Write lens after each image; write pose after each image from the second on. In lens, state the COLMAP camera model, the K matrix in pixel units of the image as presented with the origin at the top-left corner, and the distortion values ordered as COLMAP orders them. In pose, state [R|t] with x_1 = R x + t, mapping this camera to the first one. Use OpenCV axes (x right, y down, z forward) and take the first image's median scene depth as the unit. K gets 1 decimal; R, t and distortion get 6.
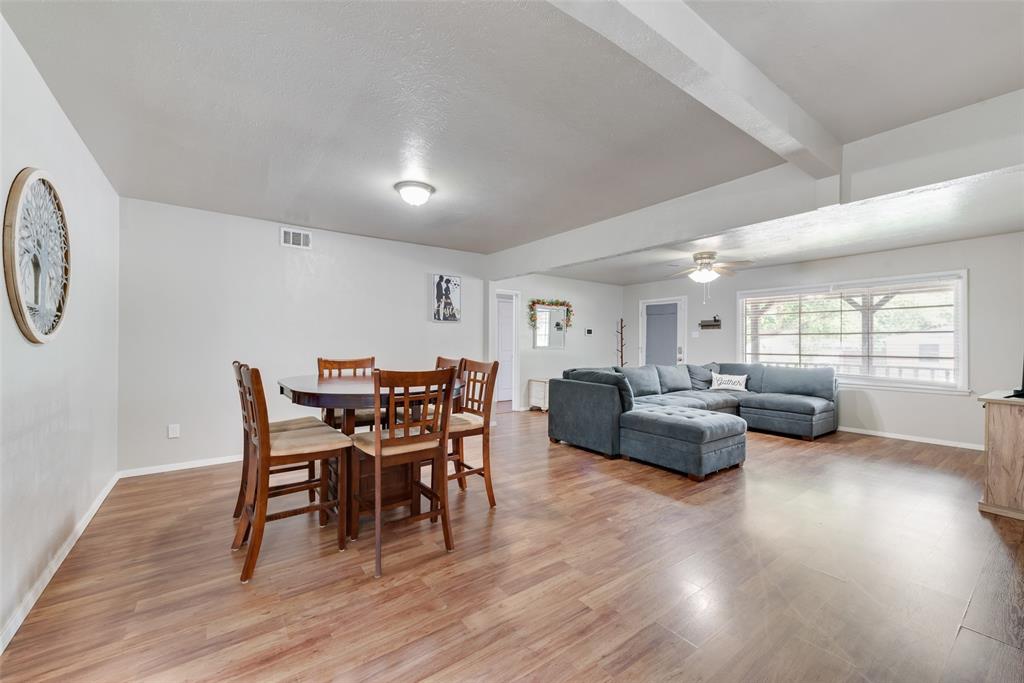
lens RADIAL K [[402.2, 0, 506.5], [0, 402.2, 340.4], [0, 0, 1]] dist [0.009831, -0.000234]
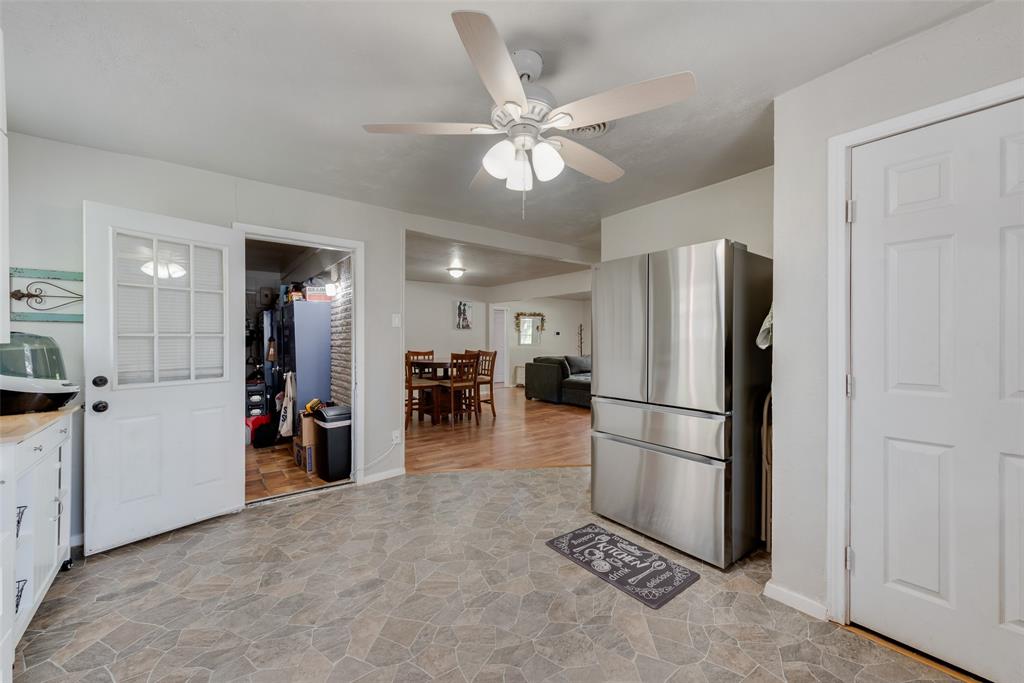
lens RADIAL K [[402.2, 0, 506.5], [0, 402.2, 340.4], [0, 0, 1]] dist [0.009831, -0.000234]
pose [[0.999853, -0.006543, 0.015856, -0.001273], [0.006456, 0.999964, 0.005518, -0.012875], [-0.015892, -0.005415, 0.999859, -0.890840]]
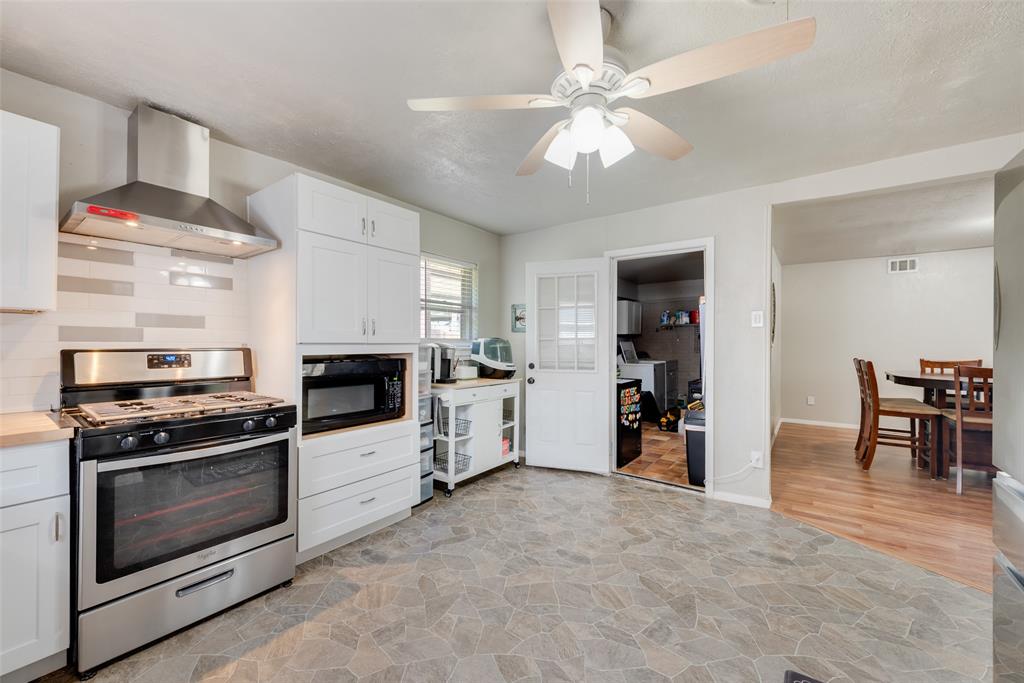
lens RADIAL K [[402.2, 0, 506.5], [0, 402.2, 340.4], [0, 0, 1]] dist [0.009831, -0.000234]
pose [[0.293680, -0.005458, -0.955888, 0.373444], [0.002095, 0.999985, -0.005066, -0.012472], [0.955902, -0.000514, 0.293687, -0.637150]]
